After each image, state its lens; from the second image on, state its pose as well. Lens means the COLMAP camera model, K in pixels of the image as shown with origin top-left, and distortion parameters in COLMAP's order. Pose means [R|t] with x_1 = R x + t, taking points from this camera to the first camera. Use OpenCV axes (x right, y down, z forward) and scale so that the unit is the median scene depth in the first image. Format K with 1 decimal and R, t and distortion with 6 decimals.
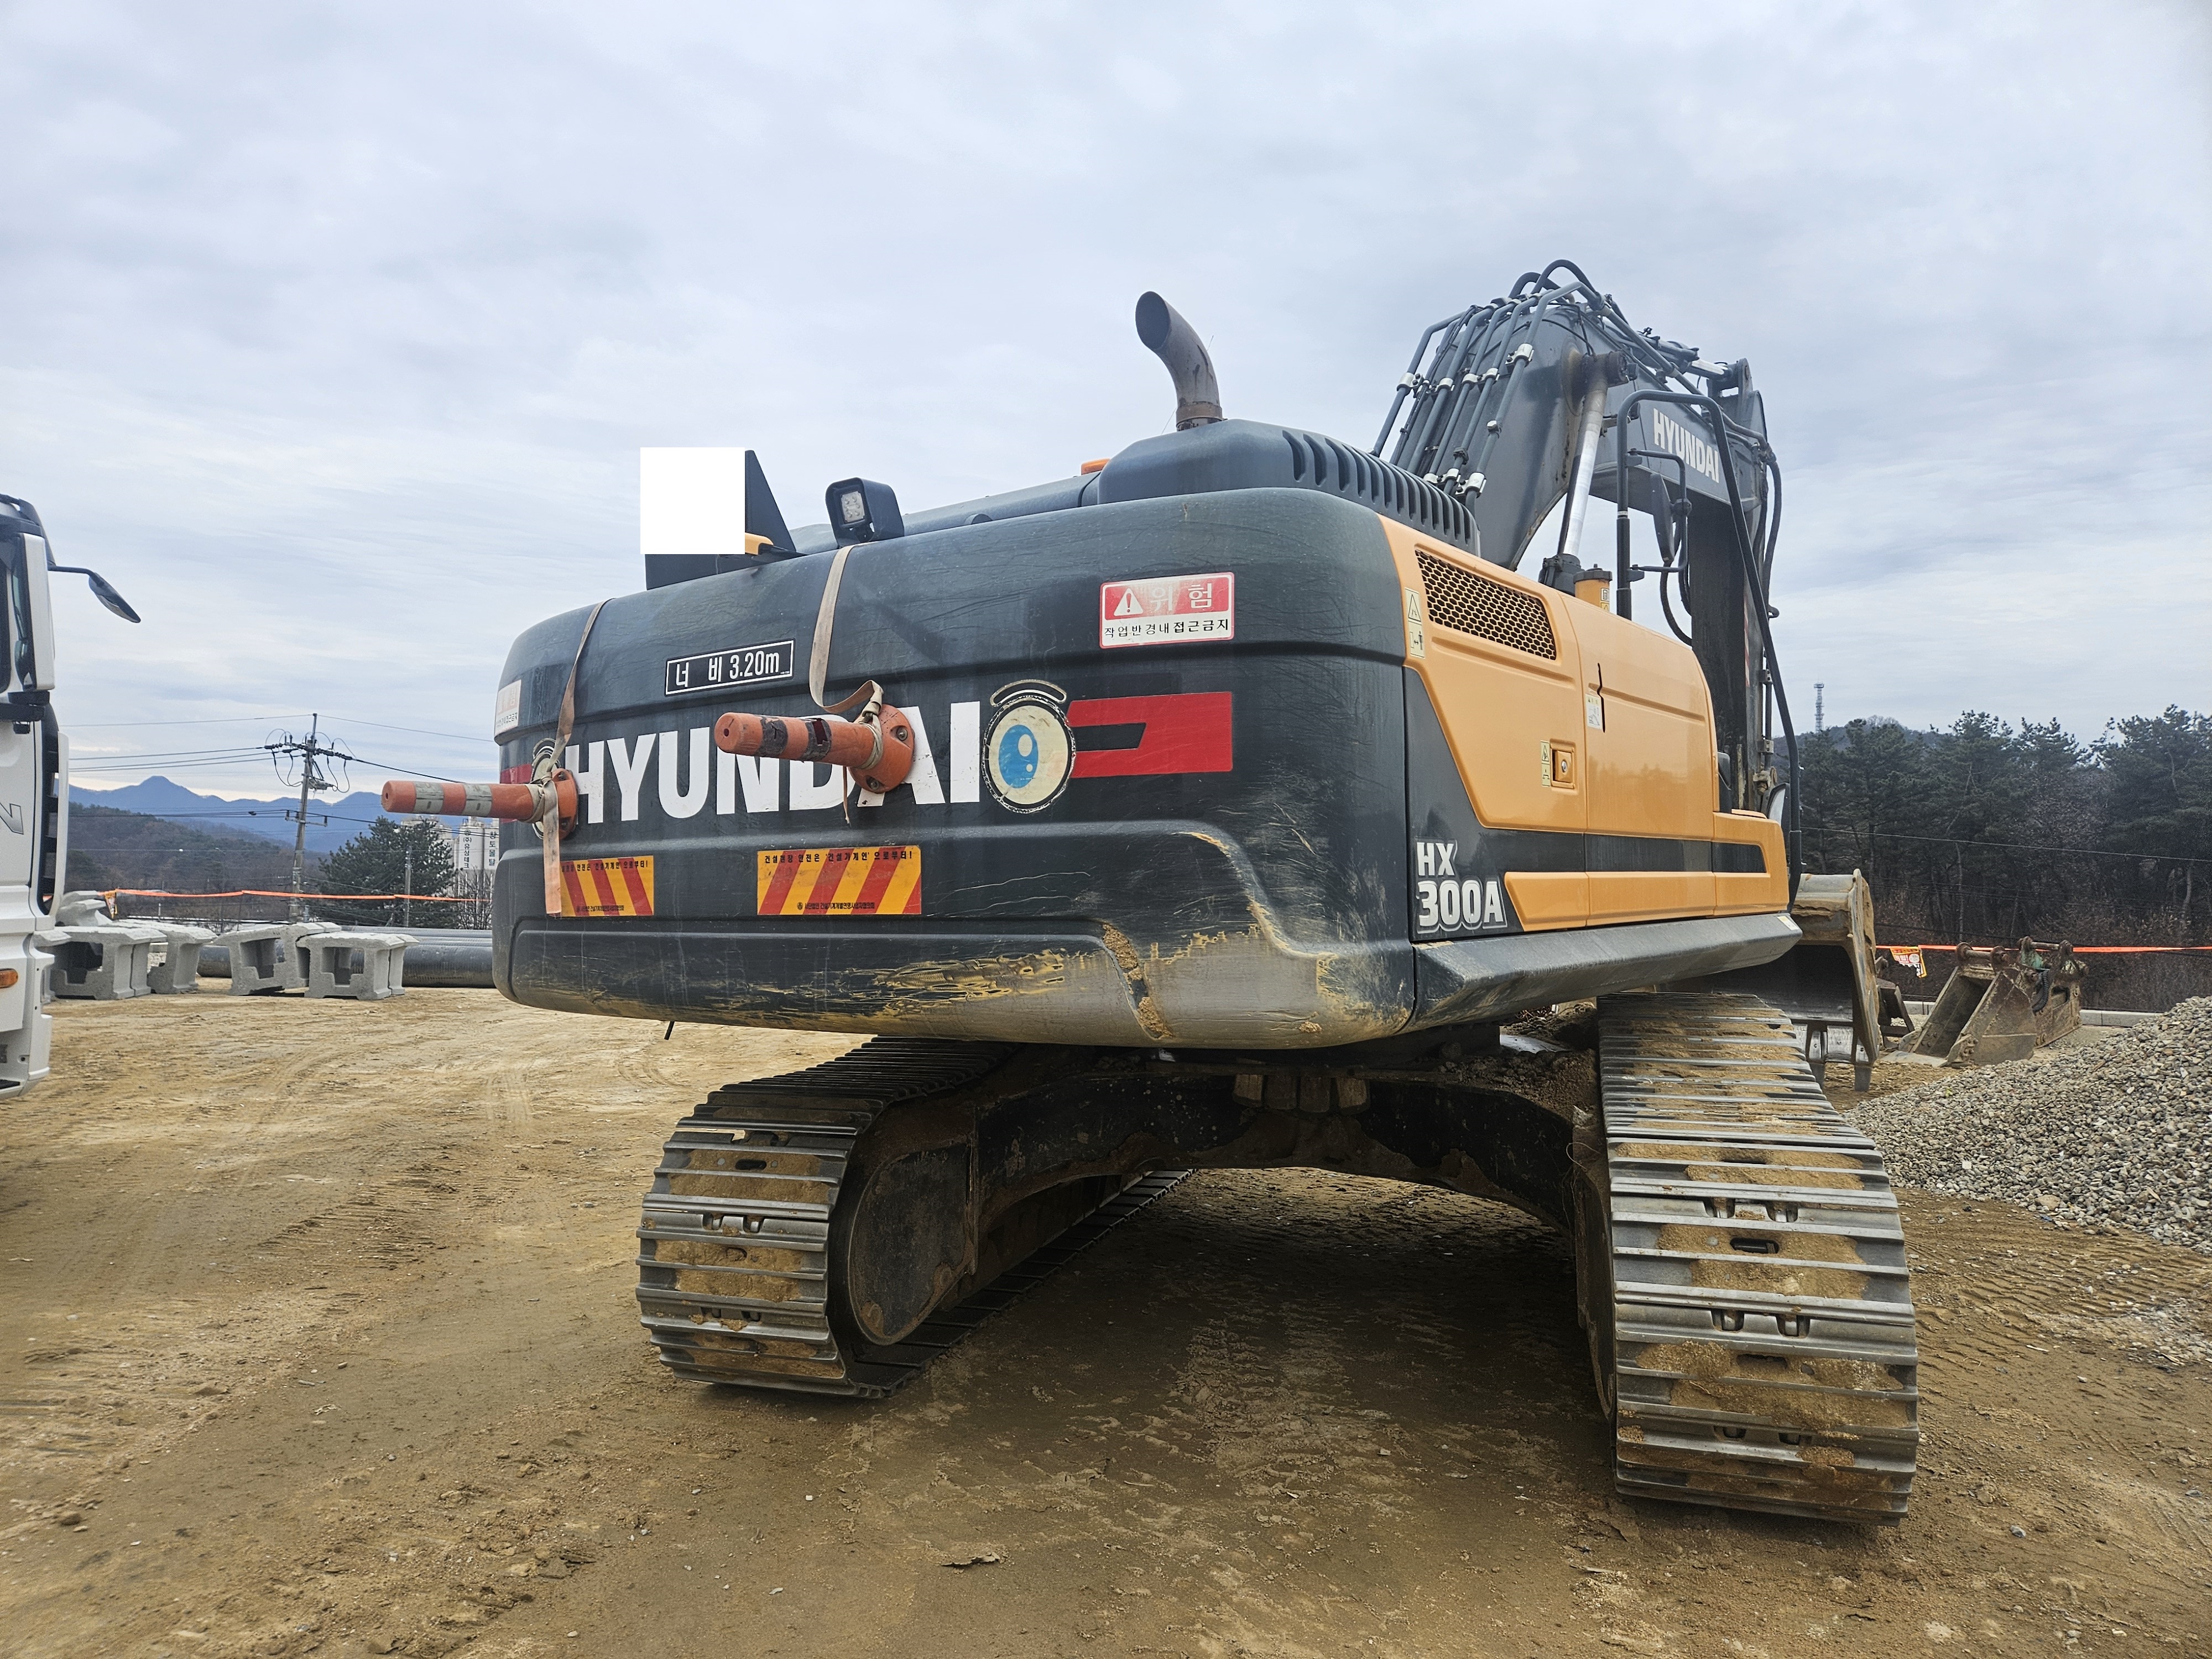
lens RADIAL K [[1472.0, 0, 1091.3], [0, 1472.0, 836.6], [0, 0, 1]] dist [0.073161, -0.064179]
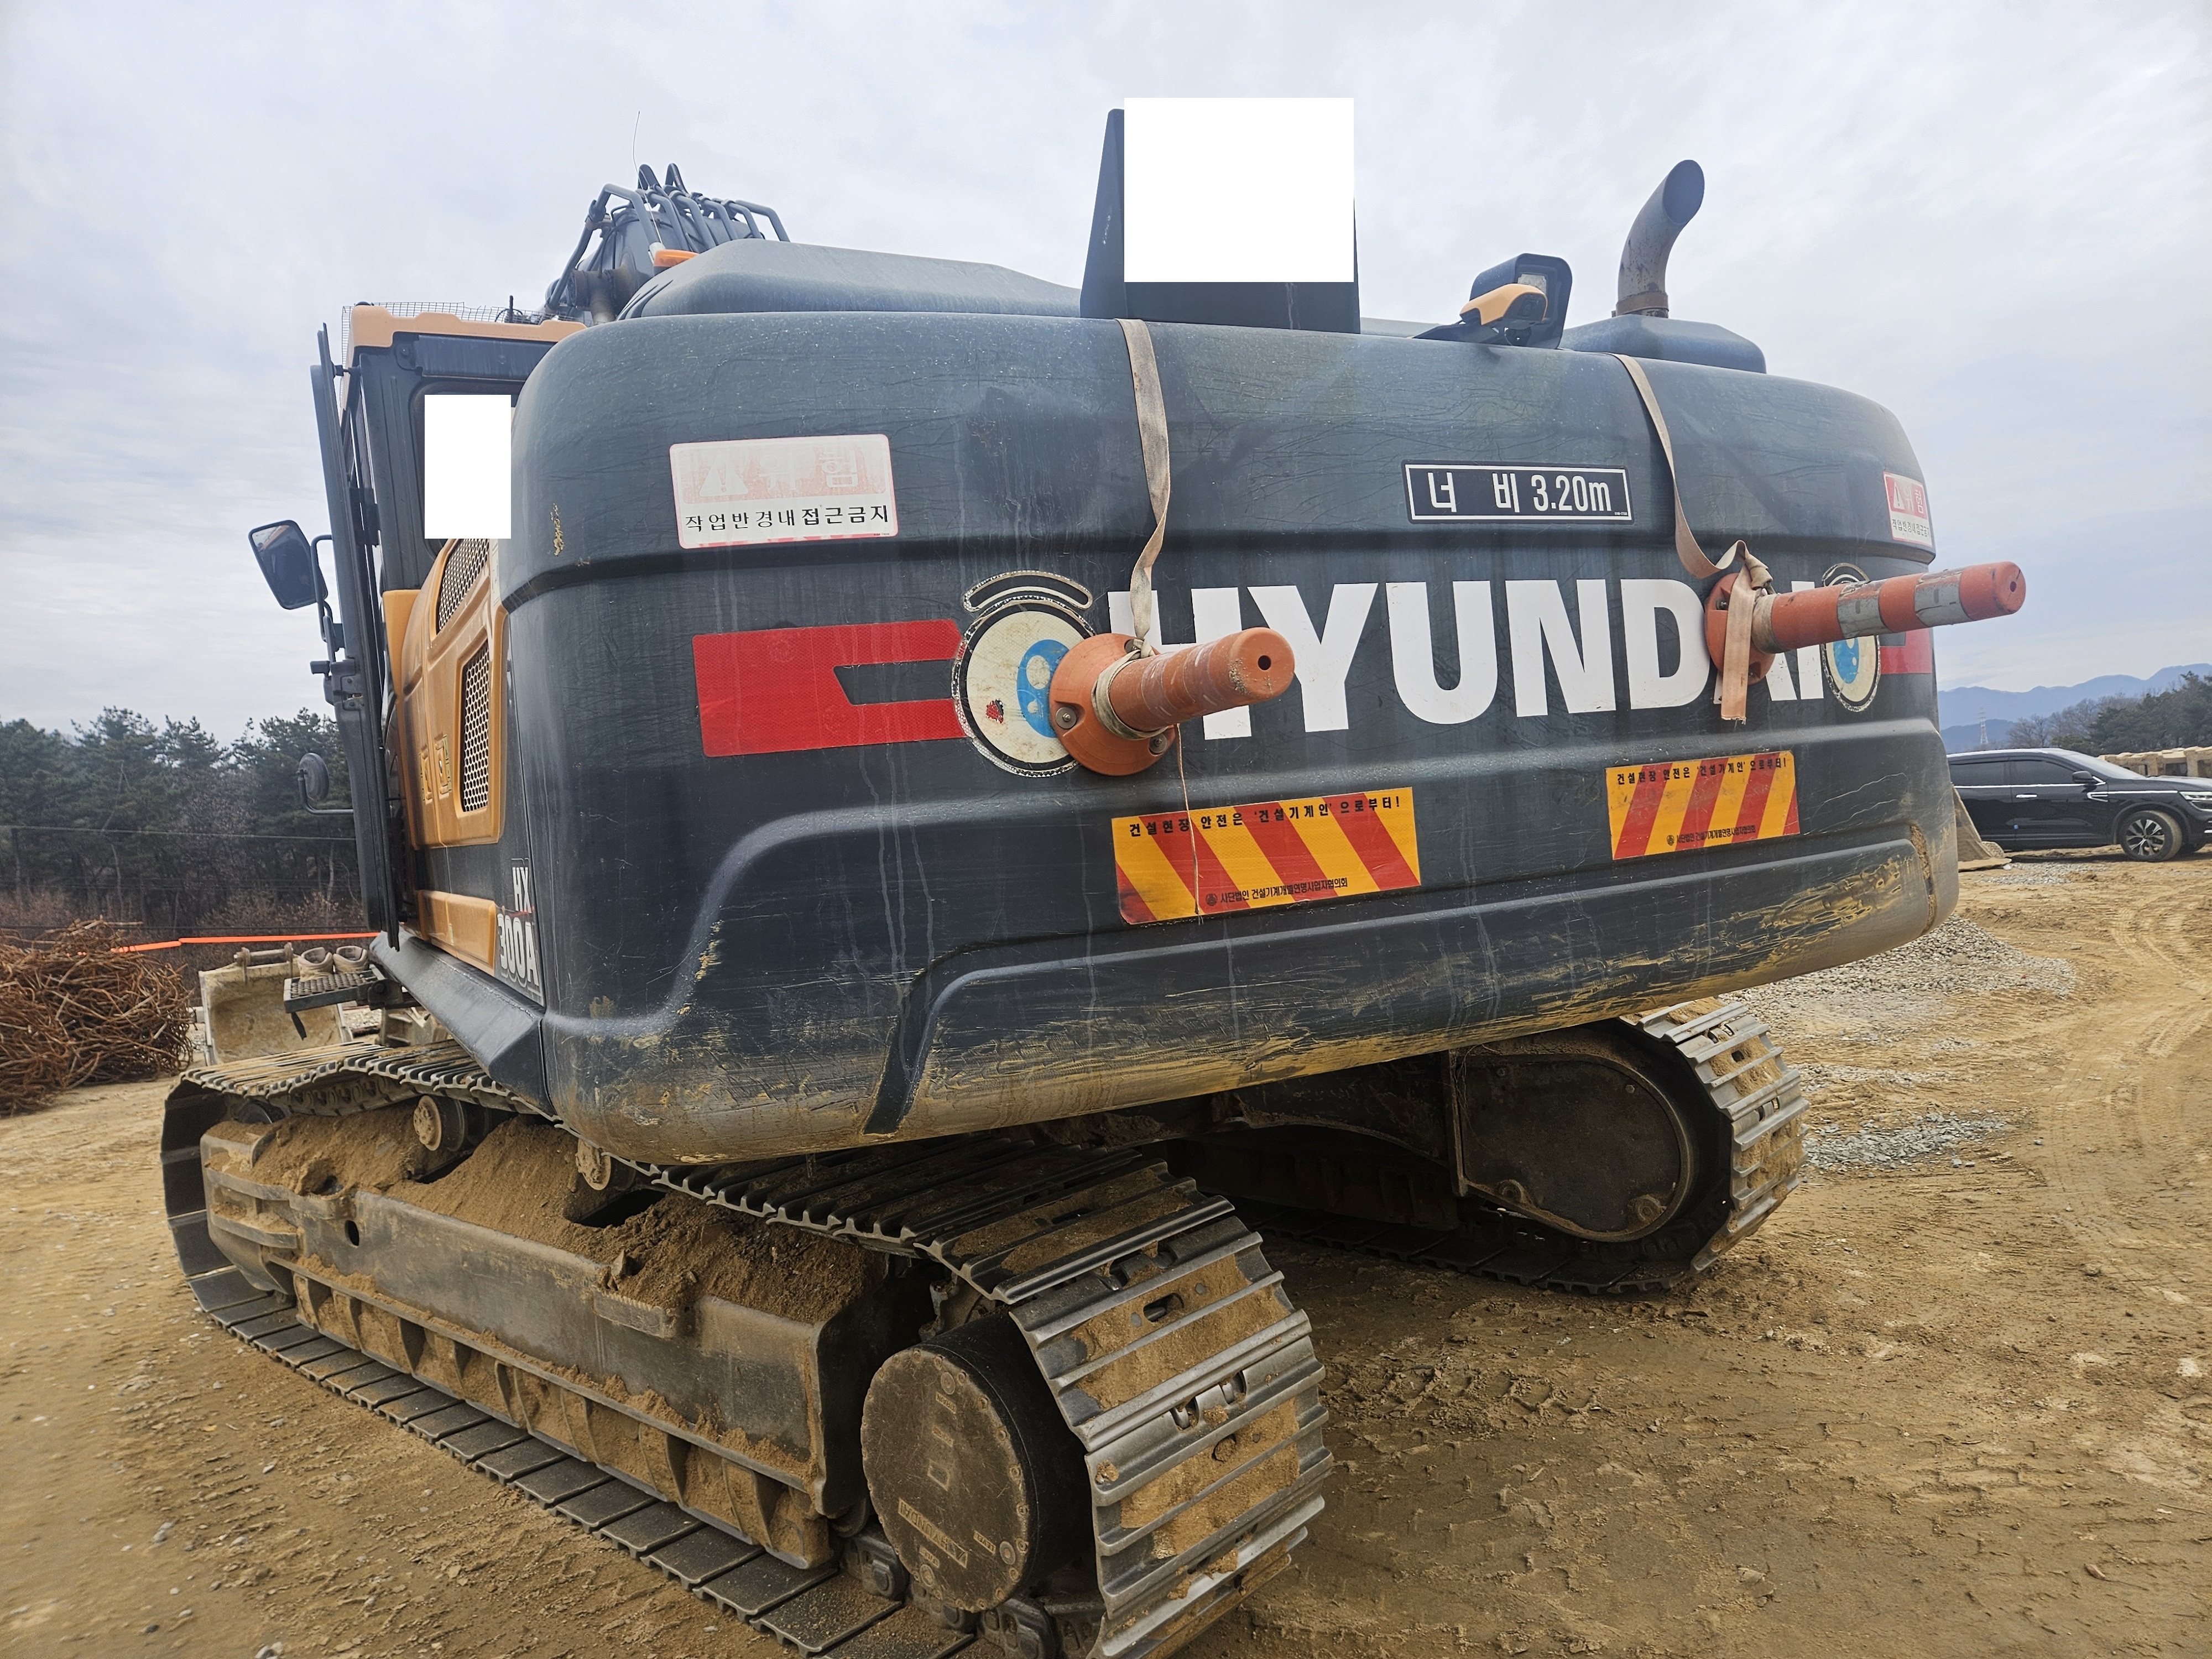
lens RADIAL K [[1472.0, 0, 1091.3], [0, 1472.0, 836.6], [0, 0, 1]] dist [0.073161, -0.064179]
pose [[0.419180, -0.047960, 0.906636, -0.924147], [0.048260, 0.998369, 0.030499, 0.008717], [-0.906620, 0.030970, 0.420811, 0.895699]]
